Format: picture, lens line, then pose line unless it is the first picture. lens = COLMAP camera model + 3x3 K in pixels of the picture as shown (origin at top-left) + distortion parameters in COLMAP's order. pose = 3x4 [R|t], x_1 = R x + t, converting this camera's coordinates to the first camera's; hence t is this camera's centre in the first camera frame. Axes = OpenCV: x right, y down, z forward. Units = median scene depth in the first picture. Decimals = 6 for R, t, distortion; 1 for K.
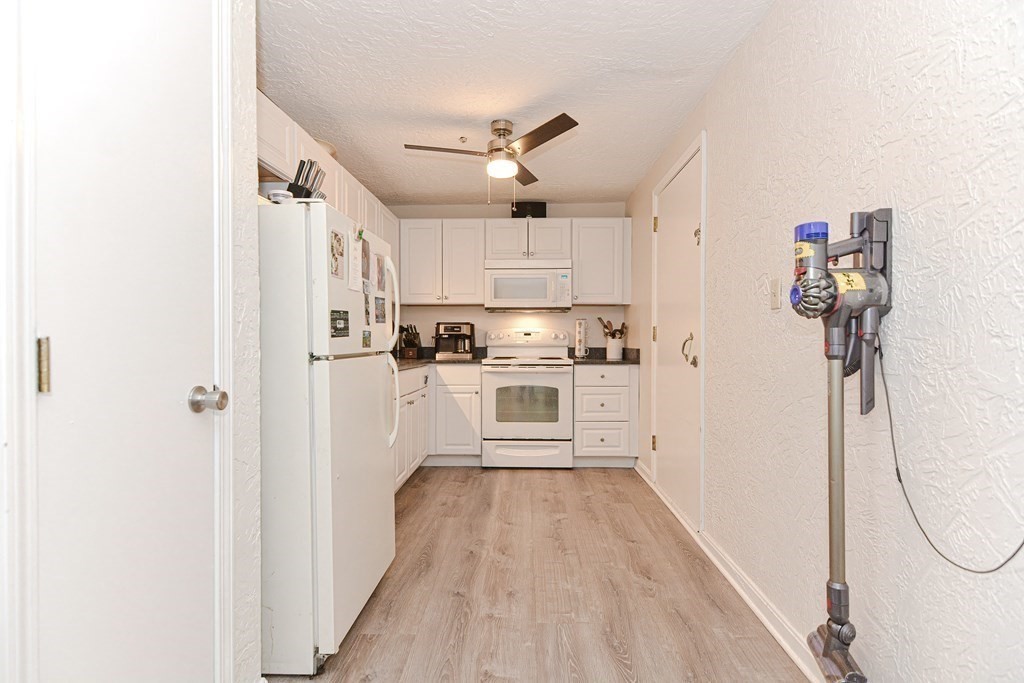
lens RADIAL K [[504.2, 0, 510.5], [0, 504.2, 344.7], [0, 0, 1]] dist [0.003469, -0.000381]
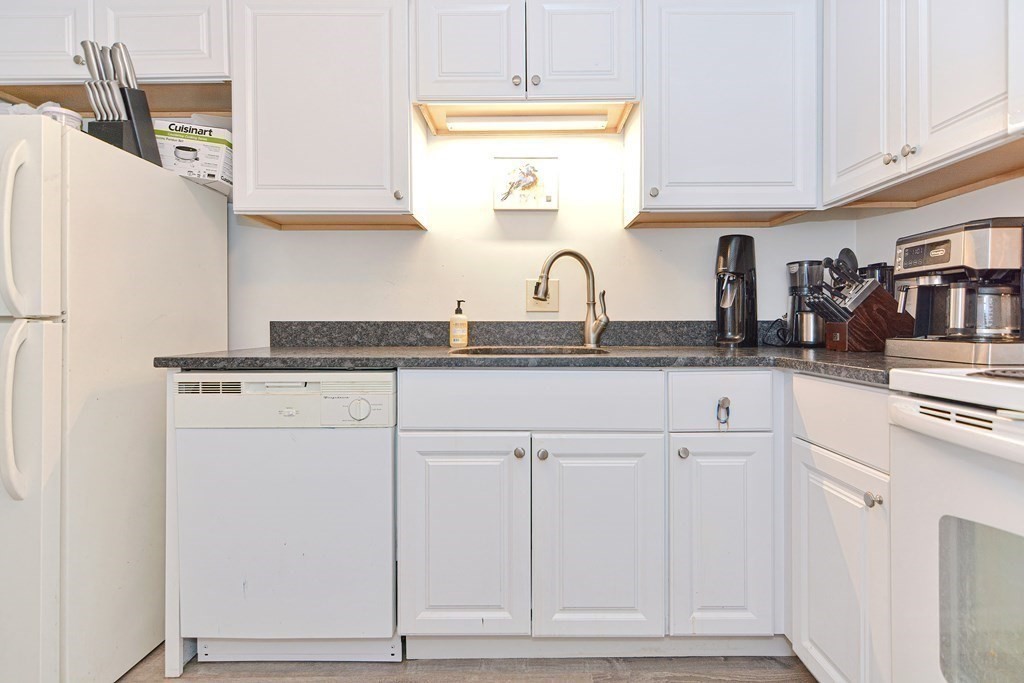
lens RADIAL K [[500.3, 0, 514.9], [0, 500.3, 324.7], [0, 0, 1]] dist [0.001147, -0.000070]
pose [[0.037080, -0.000119, -0.999312, 0.162799], [-0.004736, 0.999989, -0.000295, 0.009816], [0.999301, 0.004744, 0.037079, 0.794275]]
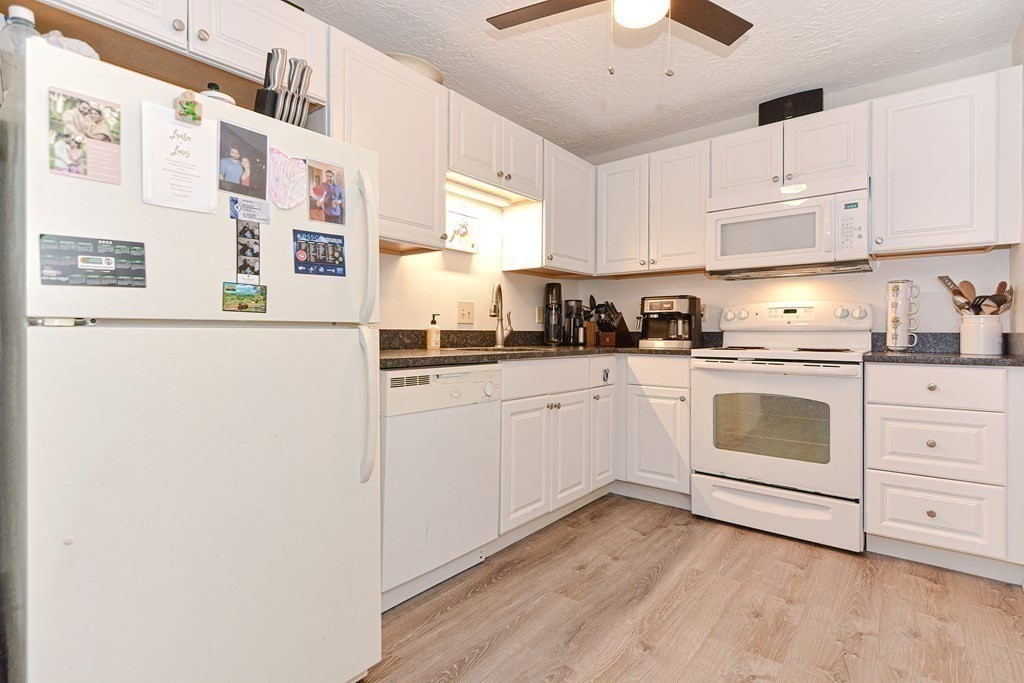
lens RADIAL K [[499.1, 0, 507.3], [0, 499.1, 332.1], [0, 0, 1]] dist [0.006014, -0.000773]
pose [[0.796262, 0.000379, -0.604952, 0.141291], [-0.007312, 0.999933, -0.008999, 0.014363], [0.604908, 0.011589, 0.796211, 0.329272]]
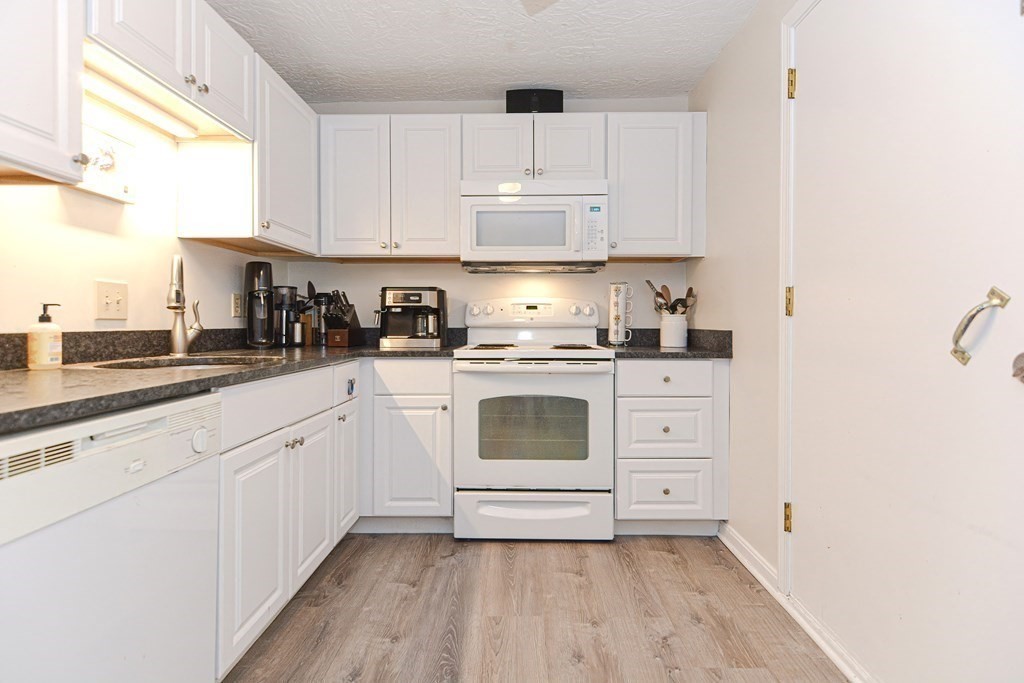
lens RADIAL K [[496.8, 0, 518.2], [0, 496.8, 325.5], [0, 0, 1]] dist [0.008725, -0.000157]
pose [[0.999771, -0.000563, 0.021393, 0.003956], [0.000591, 0.999999, -0.001301, 0.002620], [-0.021393, 0.001313, 0.999770, 0.425306]]
